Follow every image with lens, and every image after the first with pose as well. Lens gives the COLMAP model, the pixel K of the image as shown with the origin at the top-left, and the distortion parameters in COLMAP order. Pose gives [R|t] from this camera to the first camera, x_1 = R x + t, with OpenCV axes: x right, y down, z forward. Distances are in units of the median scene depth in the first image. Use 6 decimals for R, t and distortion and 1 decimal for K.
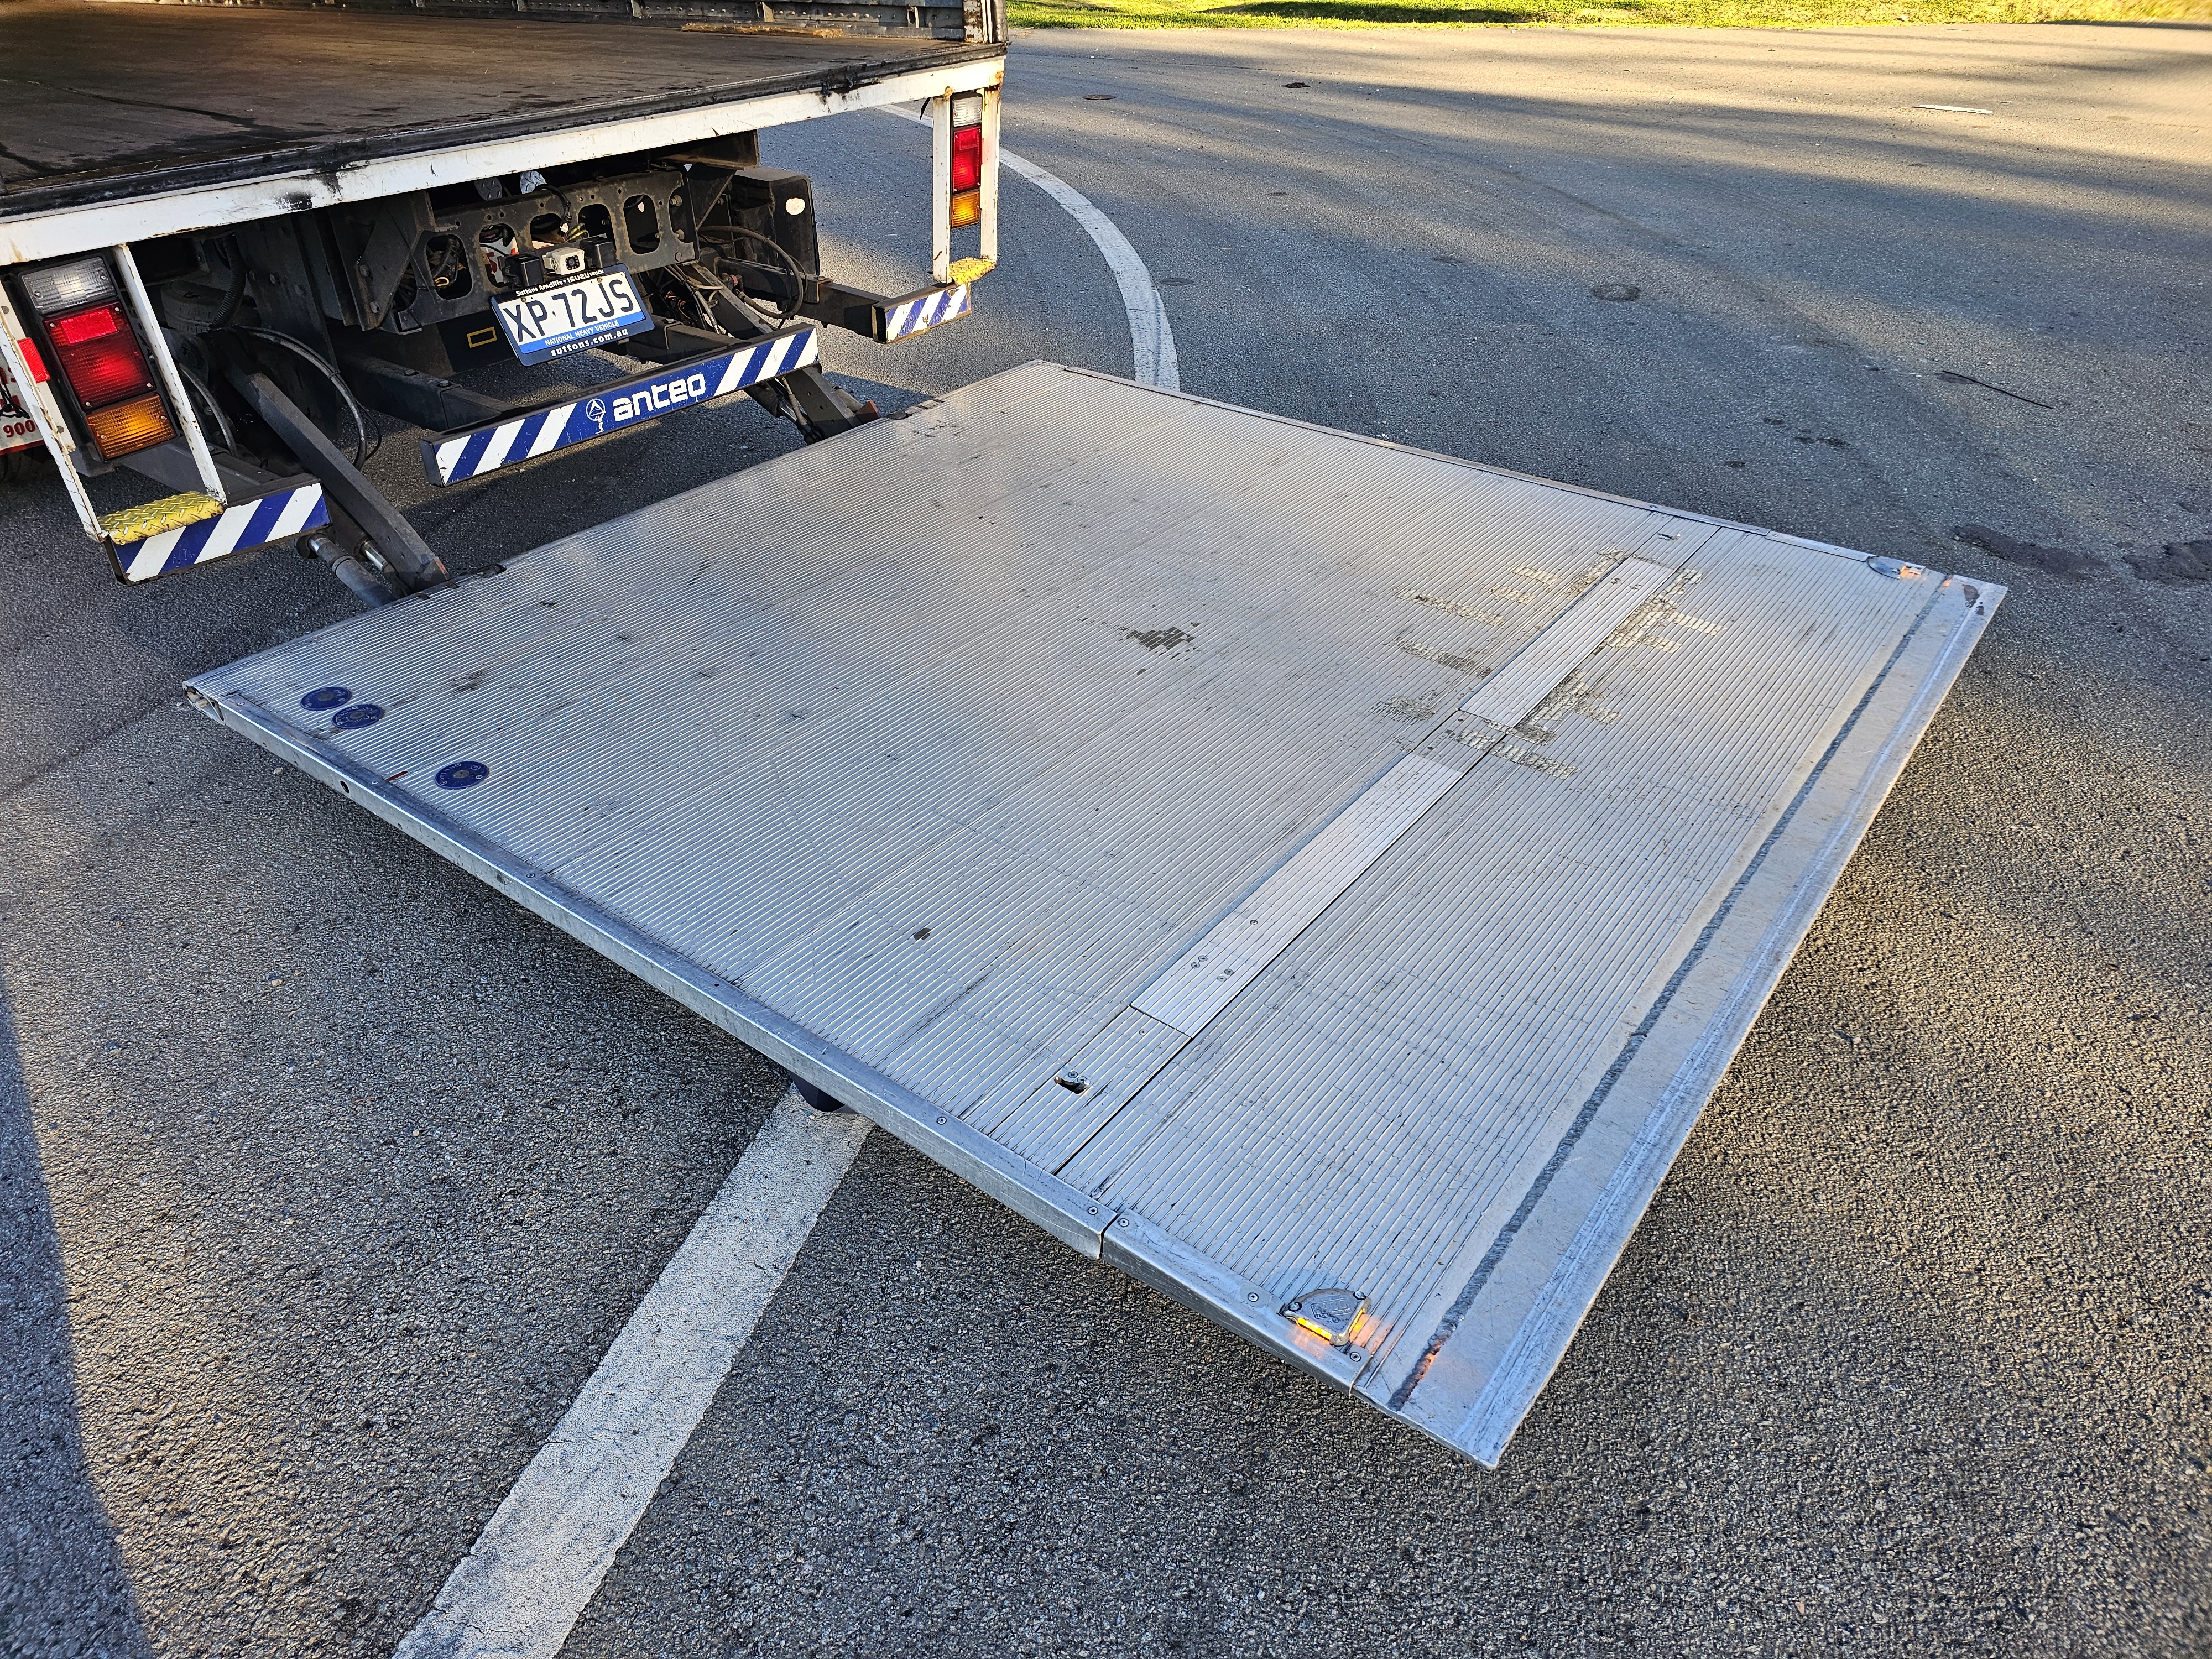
lens RADIAL K [[1481.1, 0, 1089.8], [0, 1481.1, 816.5], [0, 0, 1]] dist [0.060960, -0.041736]
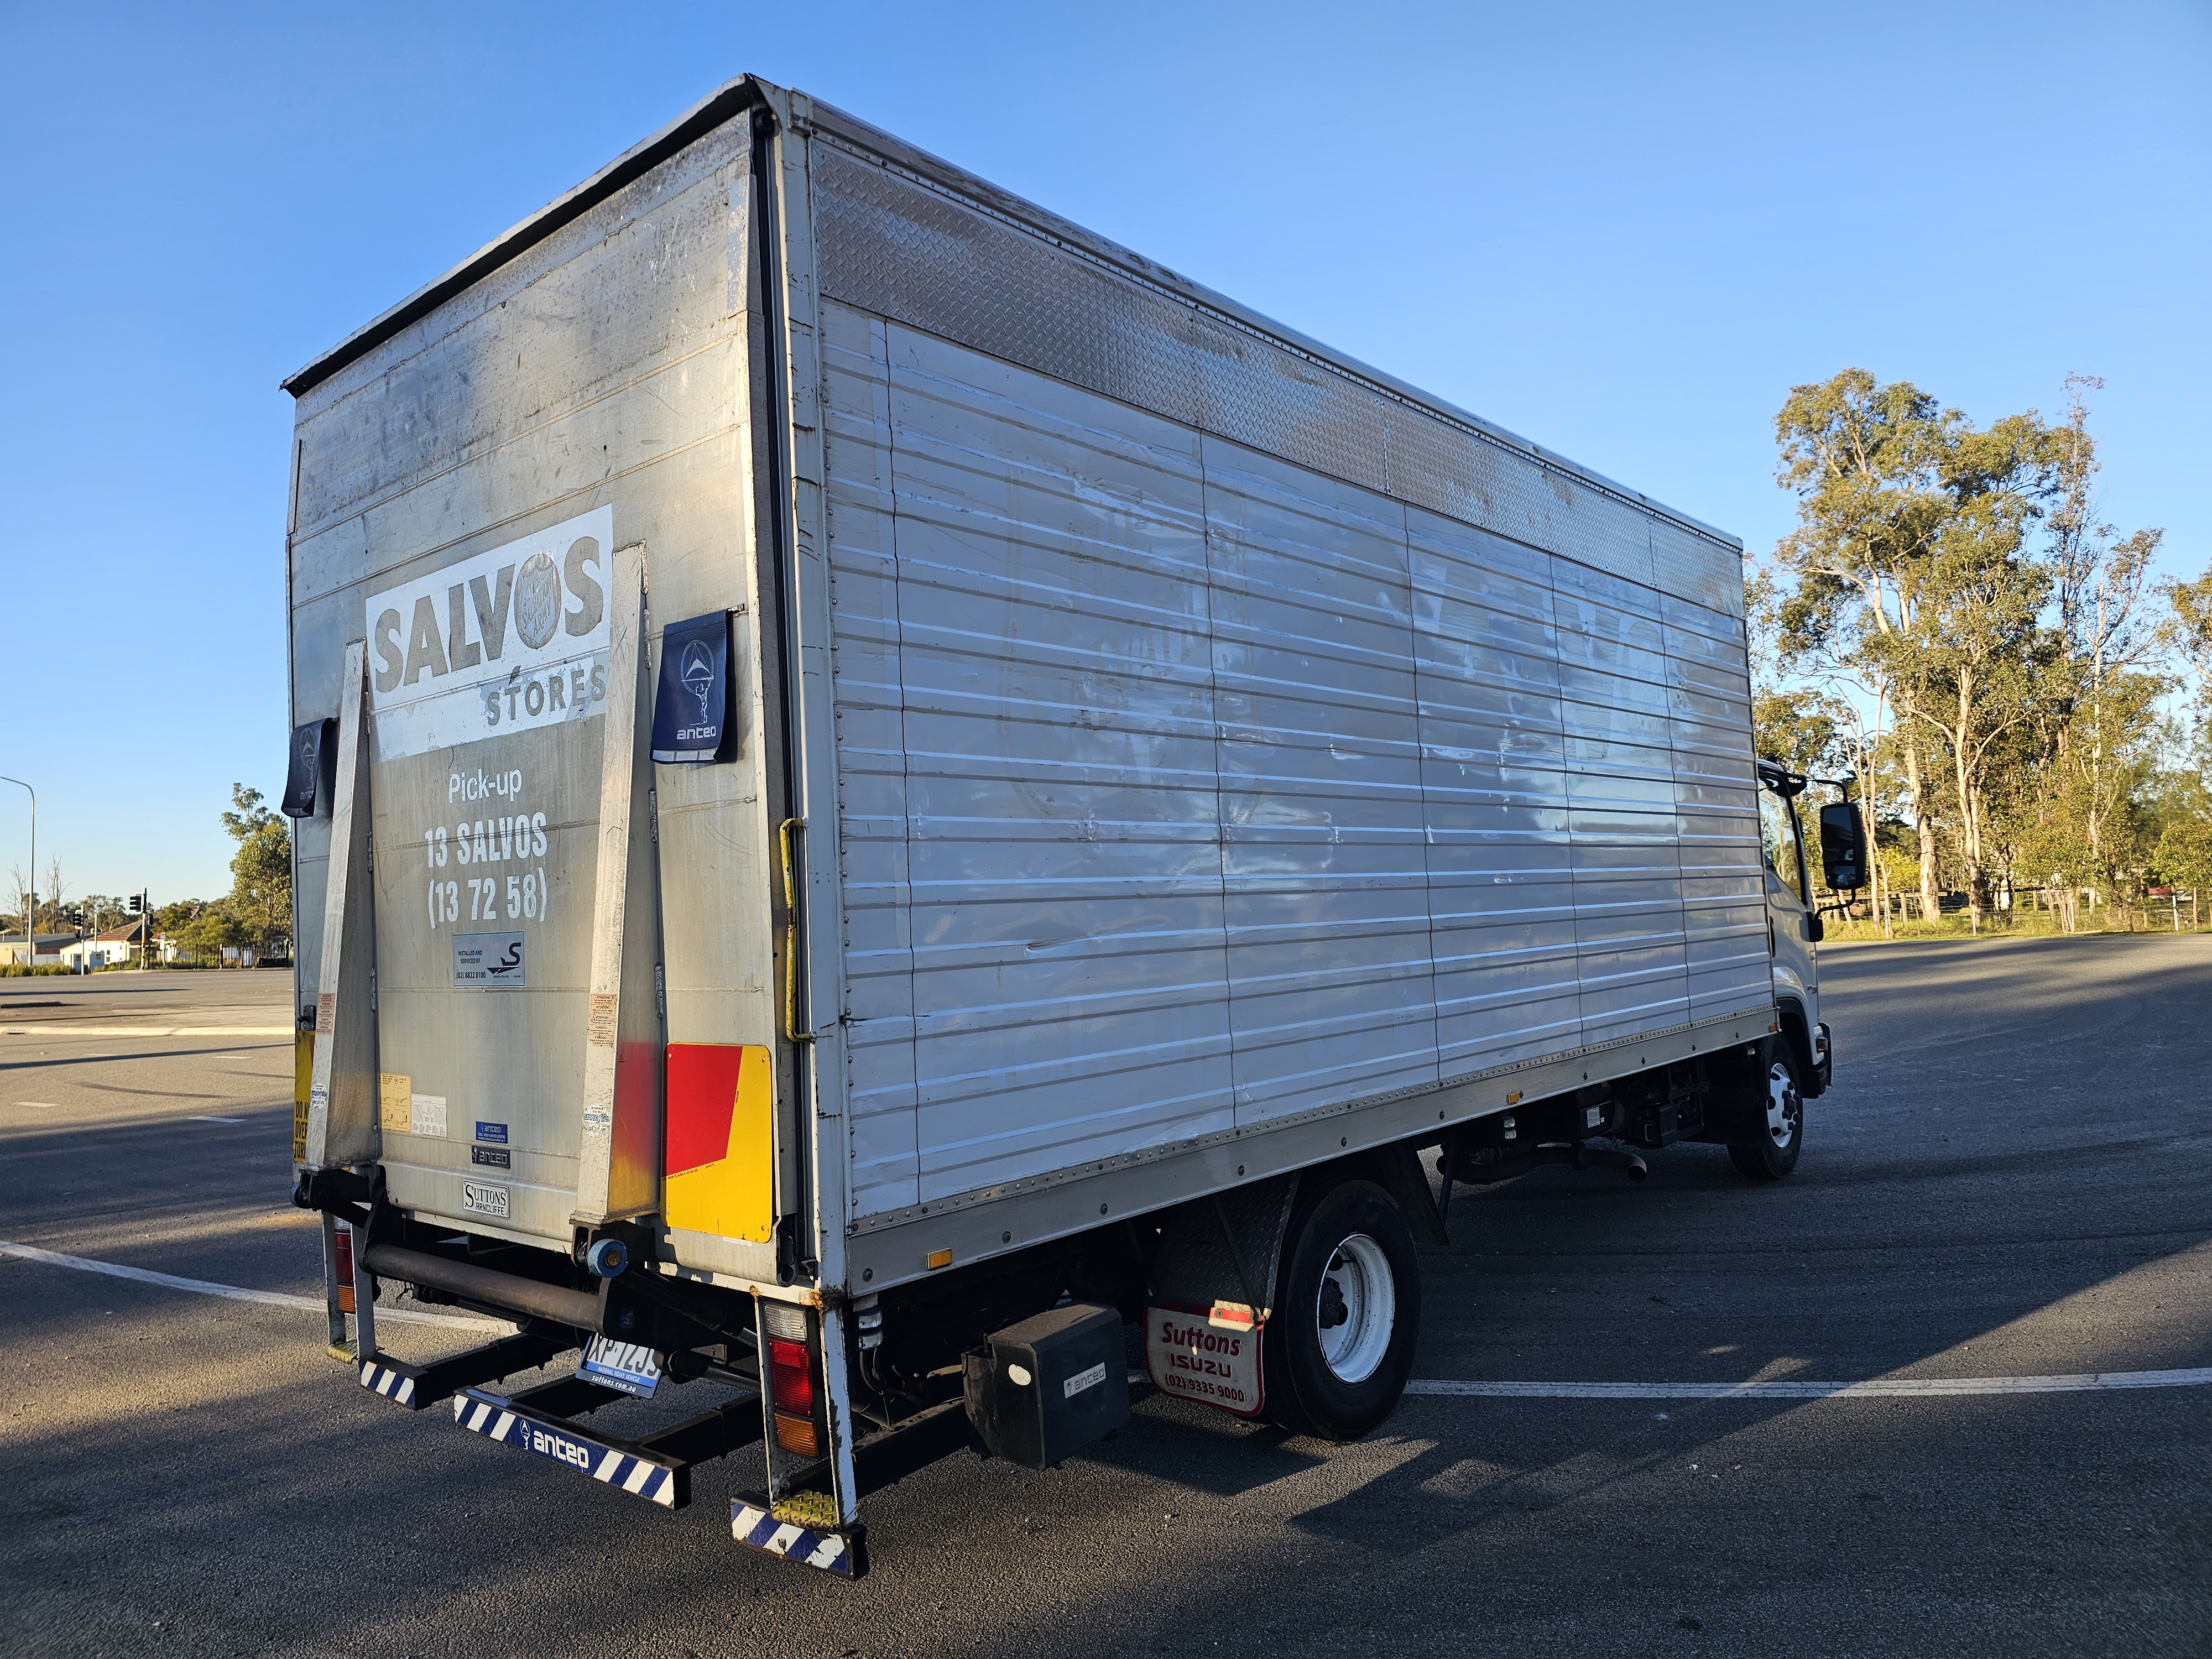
lens RADIAL K [[1481.1, 0, 1089.8], [0, 1481.1, 816.5], [0, 0, 1]] dist [0.060960, -0.041736]
pose [[-0.061349, -0.014313, -0.998014, 0.795240], [-0.489294, 0.871942, 0.017573, -0.893602], [0.869958, 0.489401, -0.060496, 1.174293]]
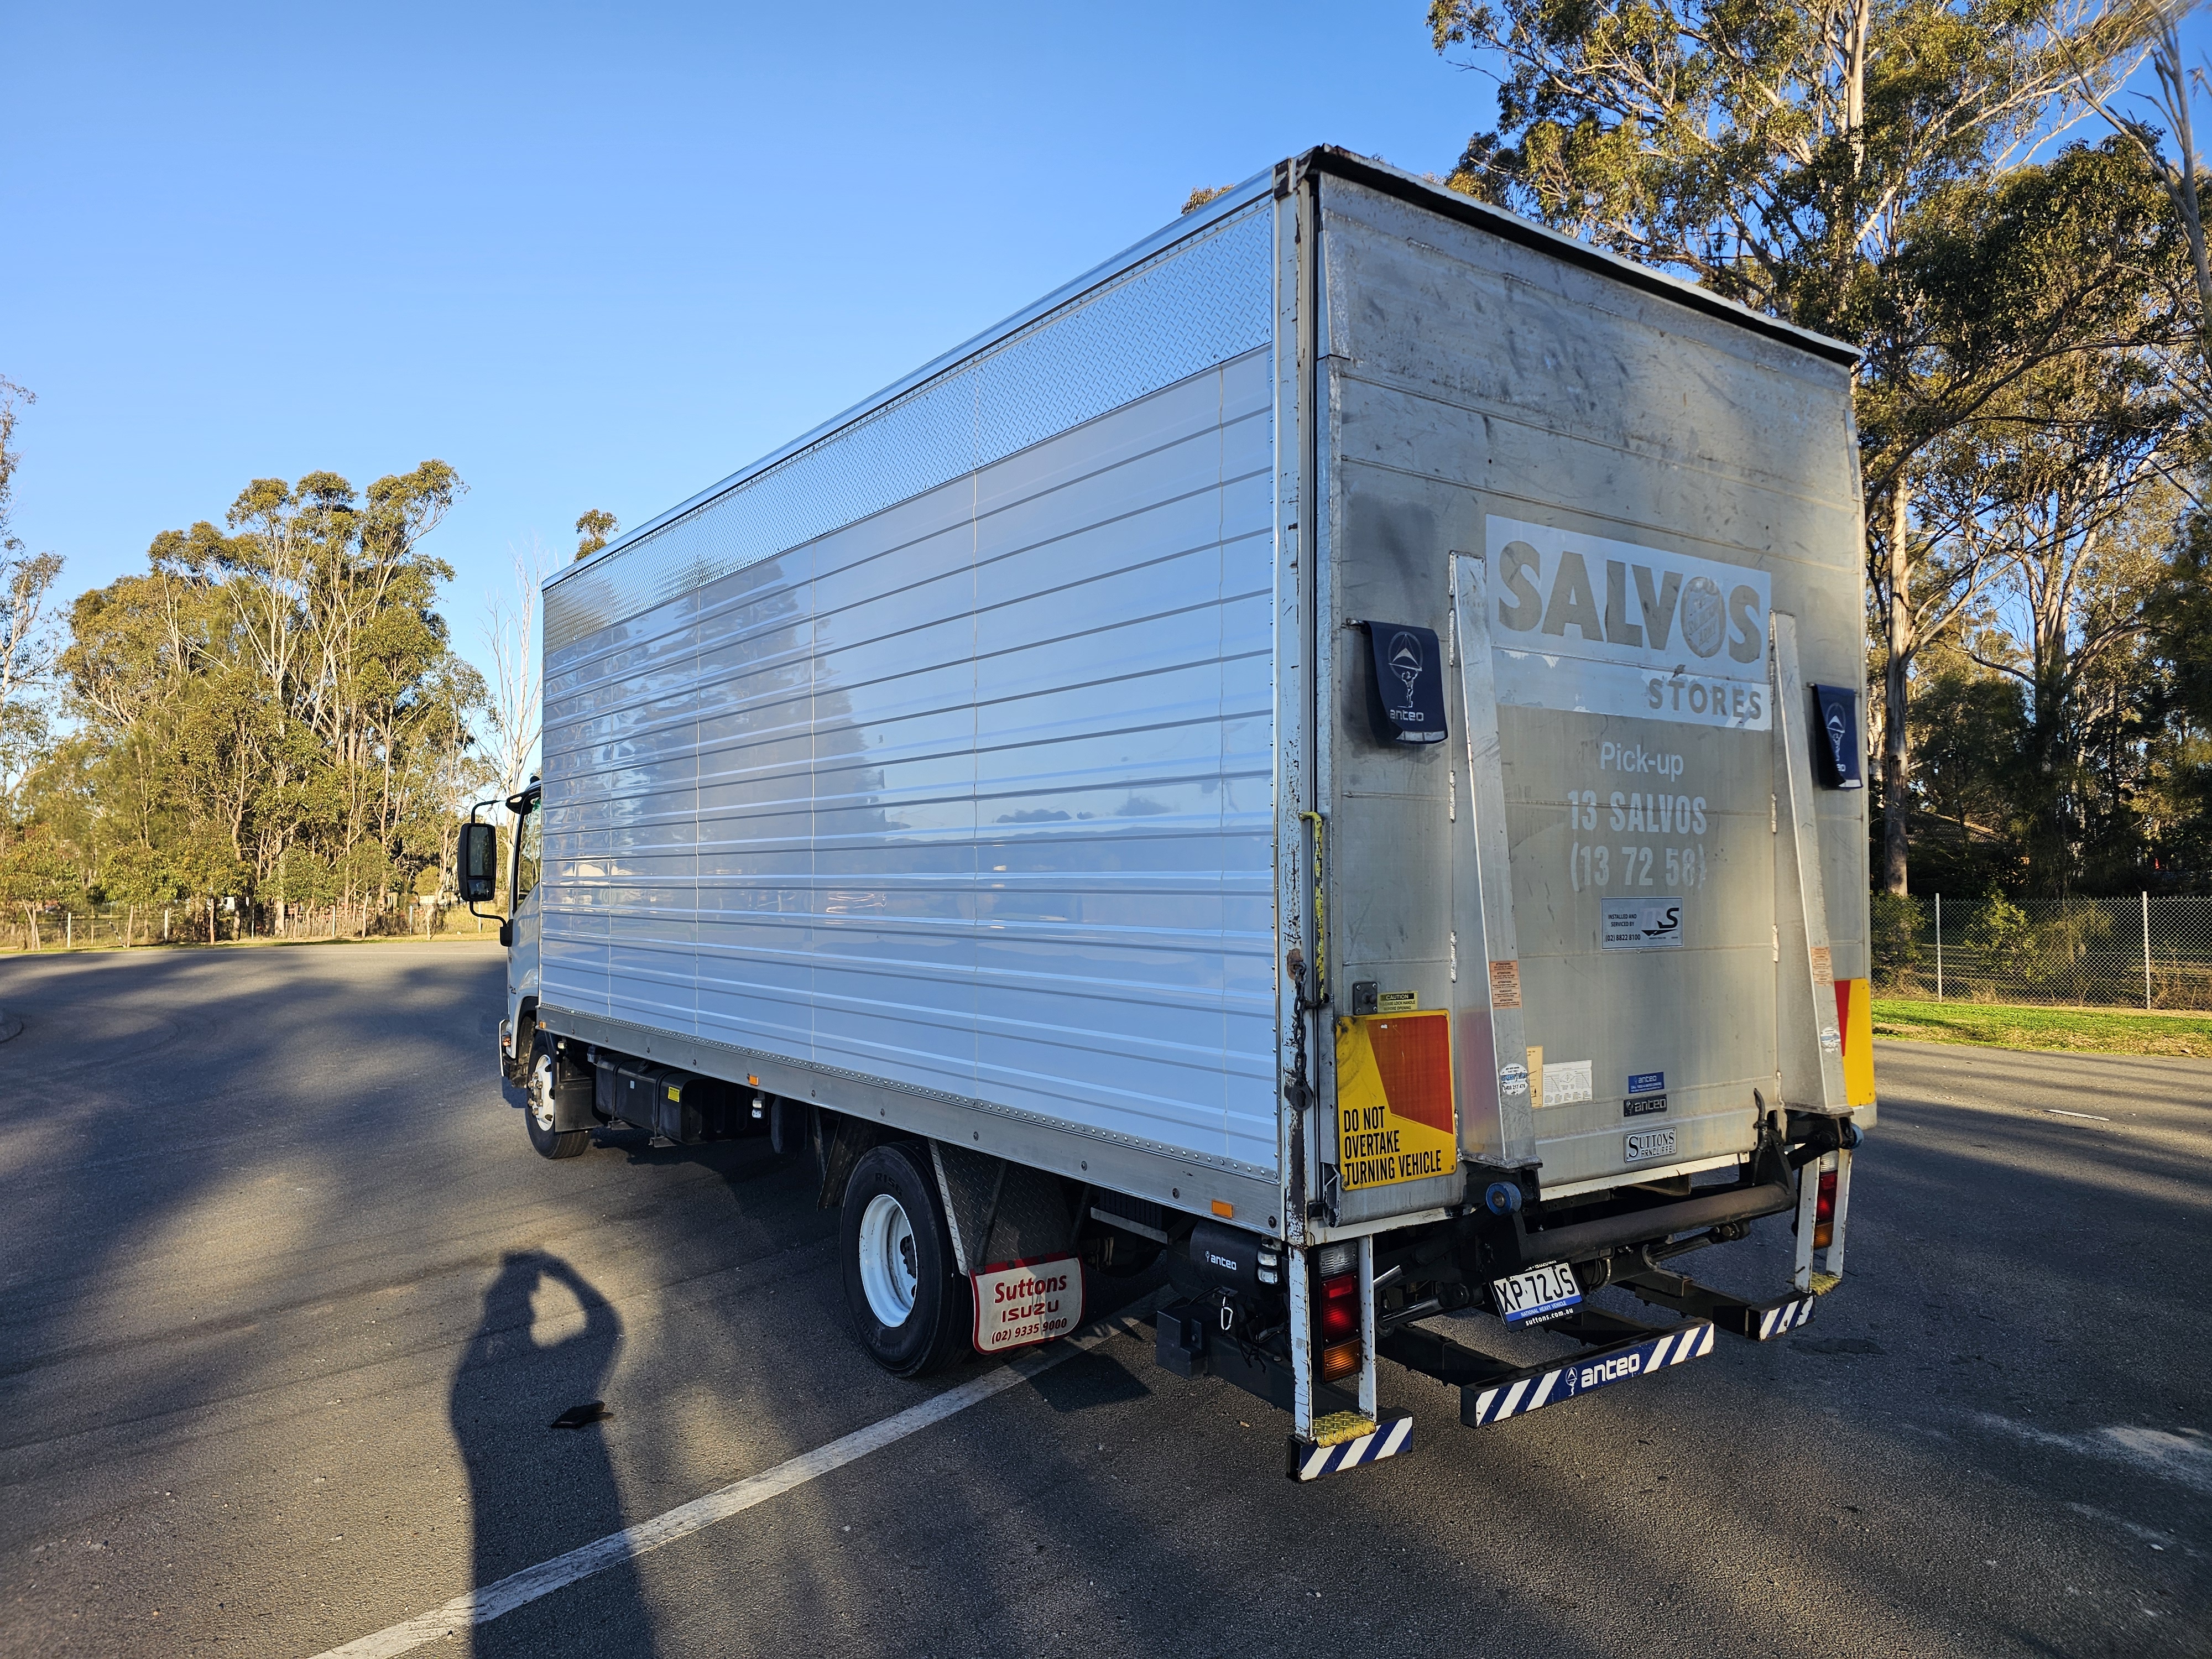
lens RADIAL K [[1481.1, 0, 1089.8], [0, 1481.1, 816.5], [0, 0, 1]] dist [0.060960, -0.041736]
pose [[0.958768, 0.033765, -0.282178, -0.363017], [-0.186344, 0.824368, -0.534503, 0.075665], [0.214571, 0.565046, 0.796669, -0.305293]]
